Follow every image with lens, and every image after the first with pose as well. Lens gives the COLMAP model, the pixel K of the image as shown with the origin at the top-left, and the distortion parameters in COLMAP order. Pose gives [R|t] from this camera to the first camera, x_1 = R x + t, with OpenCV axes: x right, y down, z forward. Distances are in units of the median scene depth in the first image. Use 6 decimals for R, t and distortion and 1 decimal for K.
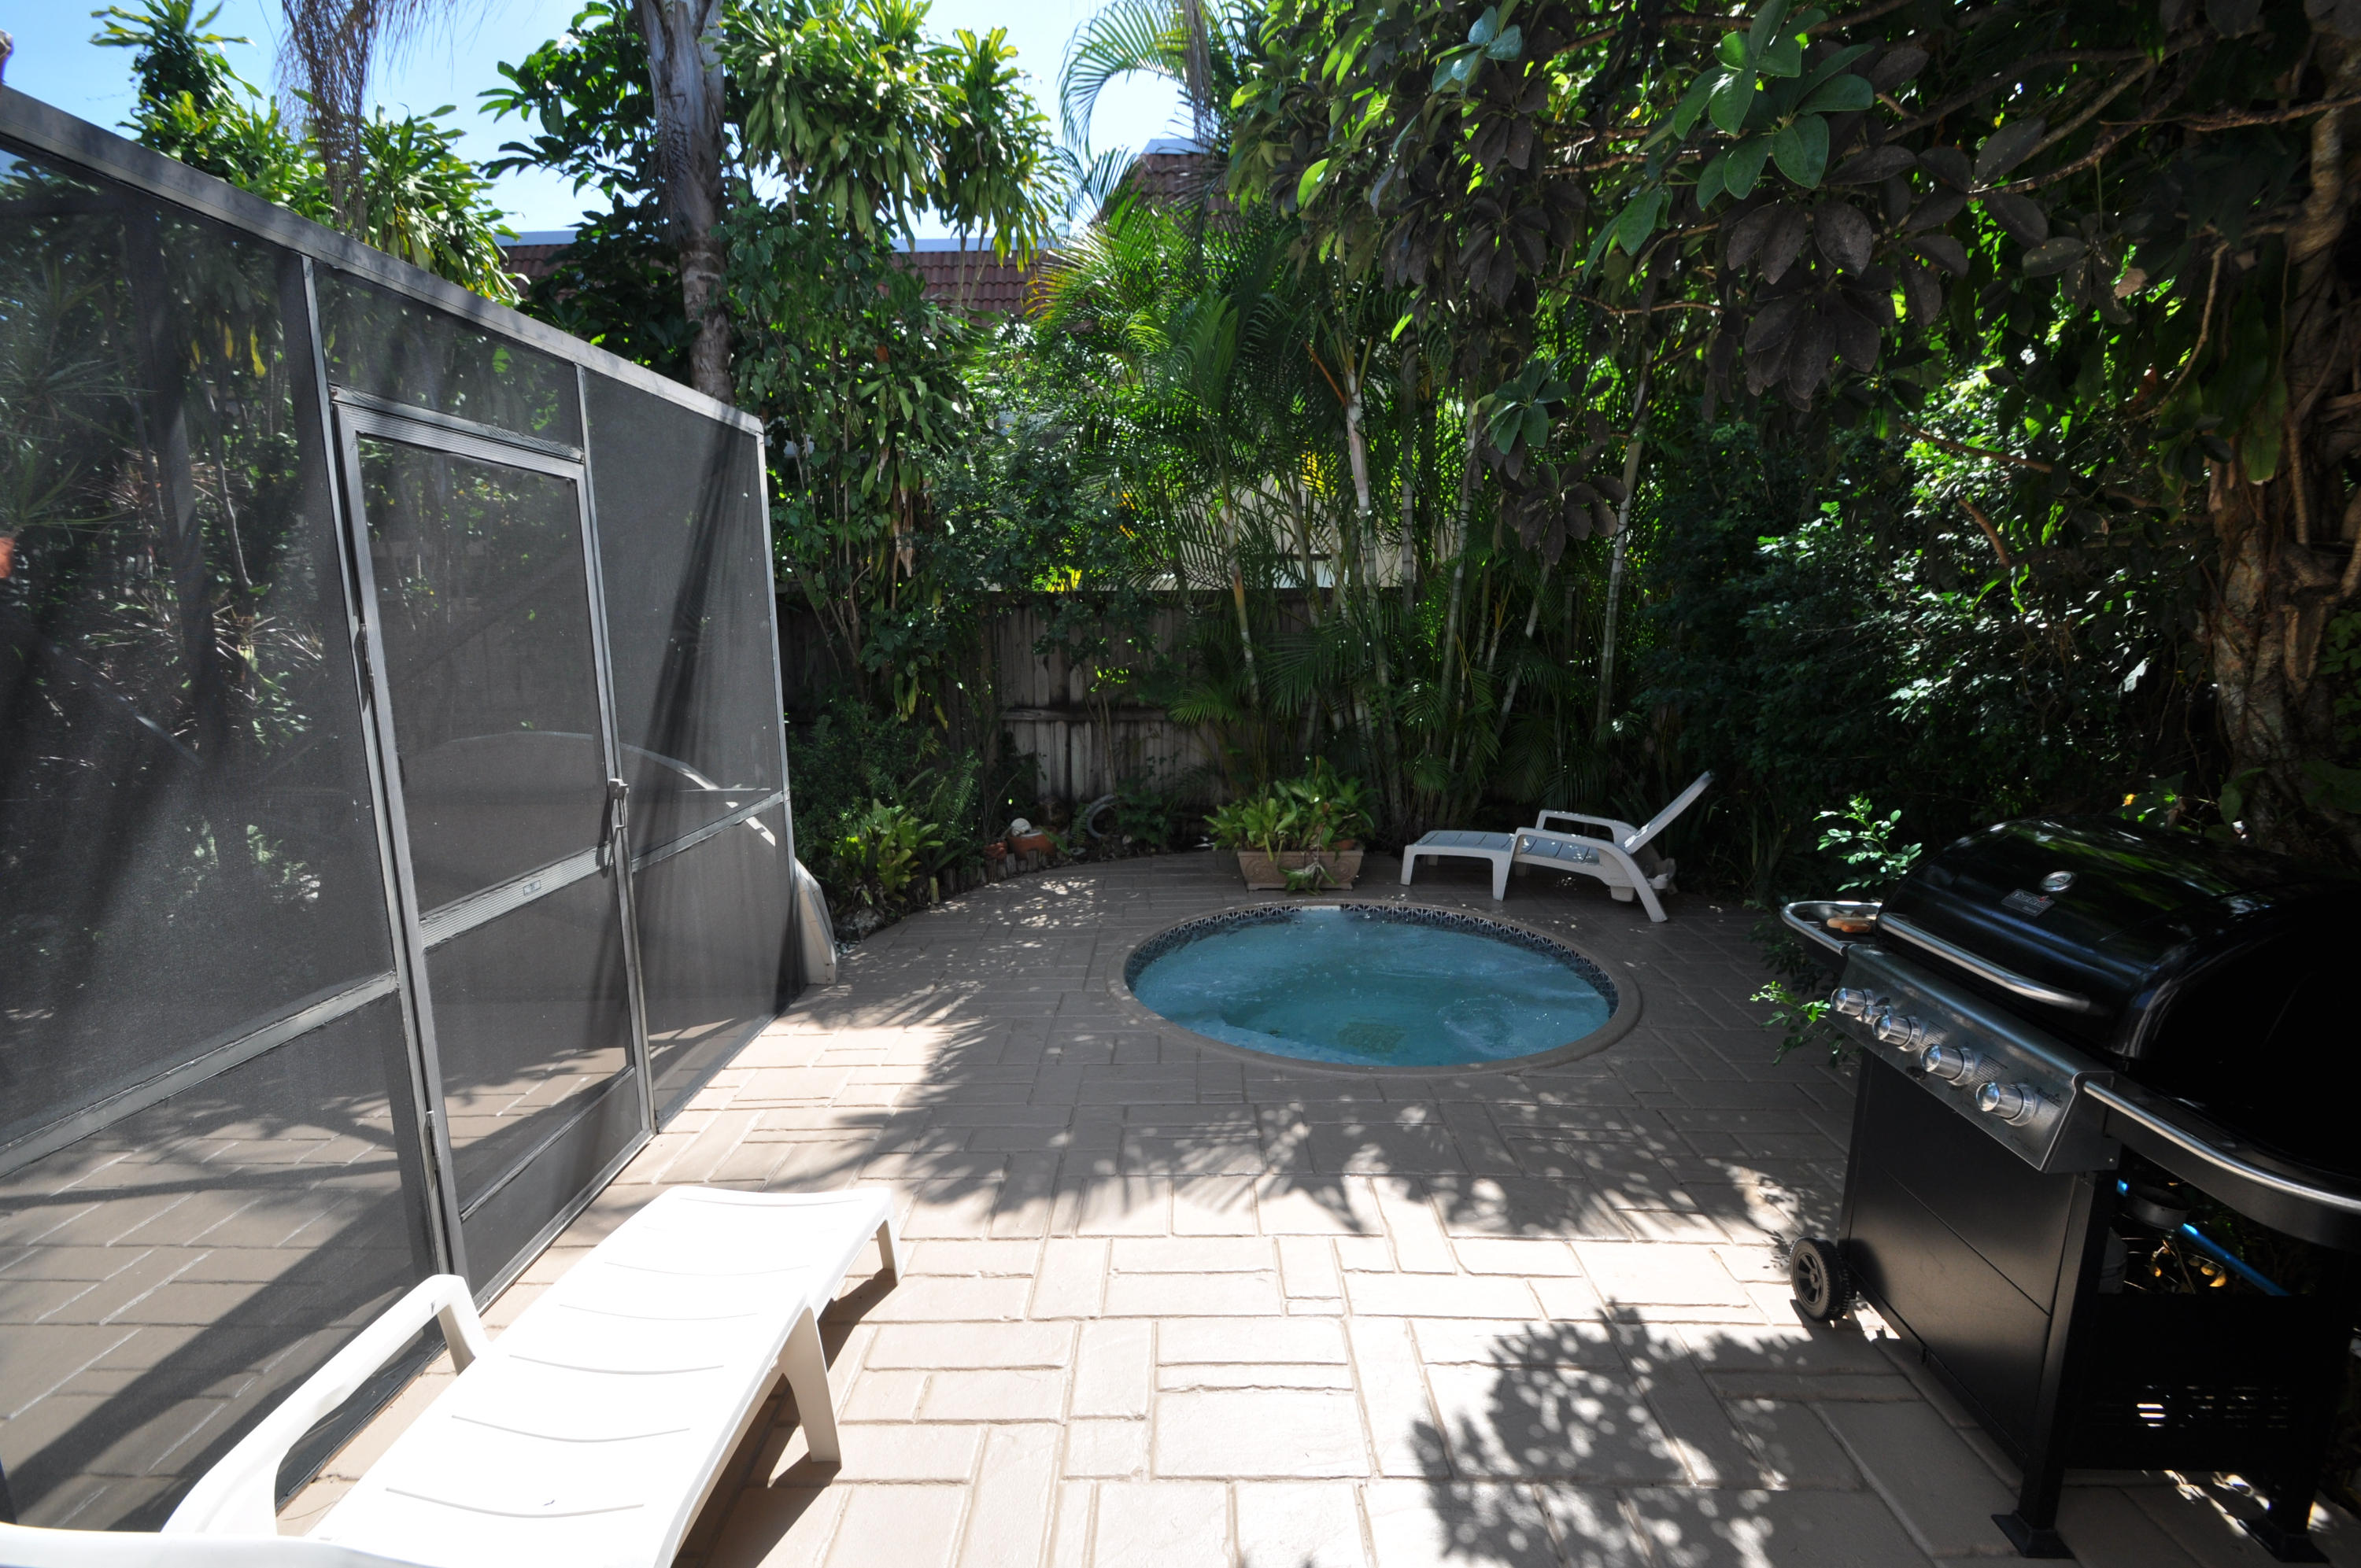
lens RADIAL K [[1016.6, 0, 1173.4], [0, 1016.6, 789.0], [0, 0, 1]] dist [-0.004410, -0.000343]
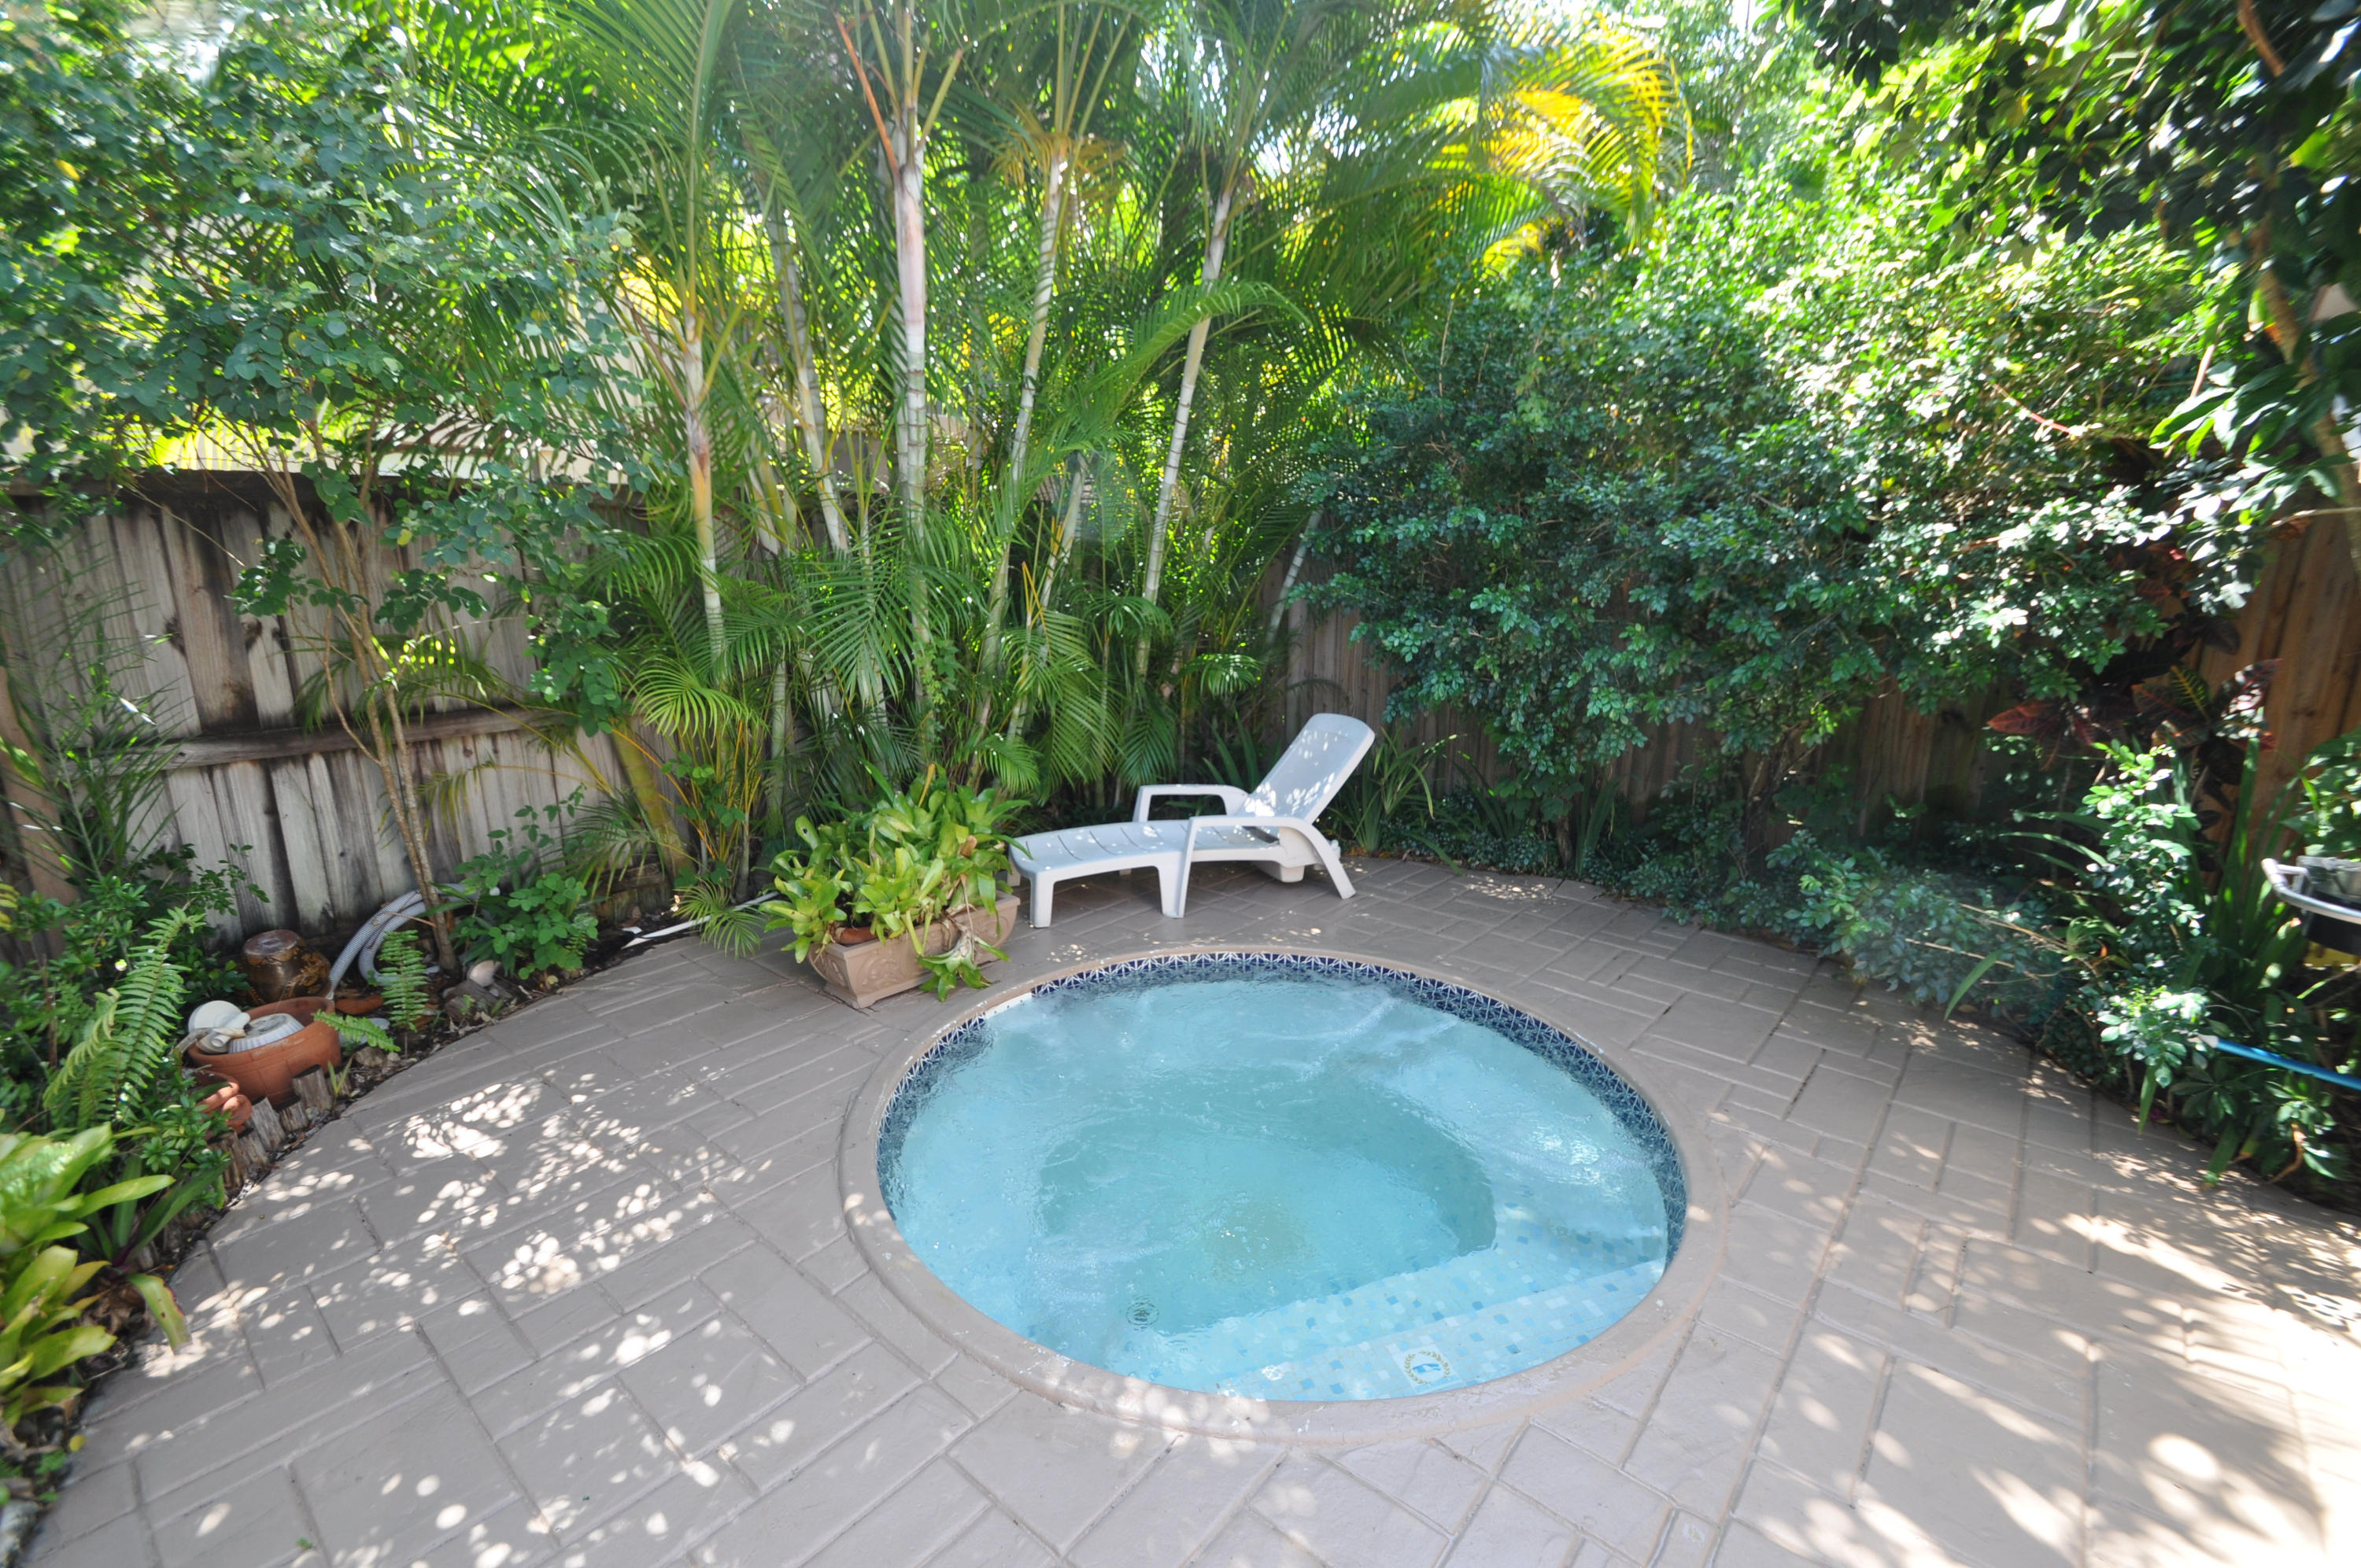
lens RADIAL K [[1016.6, 0, 1181.2], [0, 1016.6, 790.6], [0, 0, 1]] dist [-0.004410, -0.000343]
pose [[0.664286, -0.164158, 0.729230, -0.201021], [0.129151, 0.986120, 0.104338, -0.057623], [-0.736237, 0.024870, 0.676267, 0.466306]]
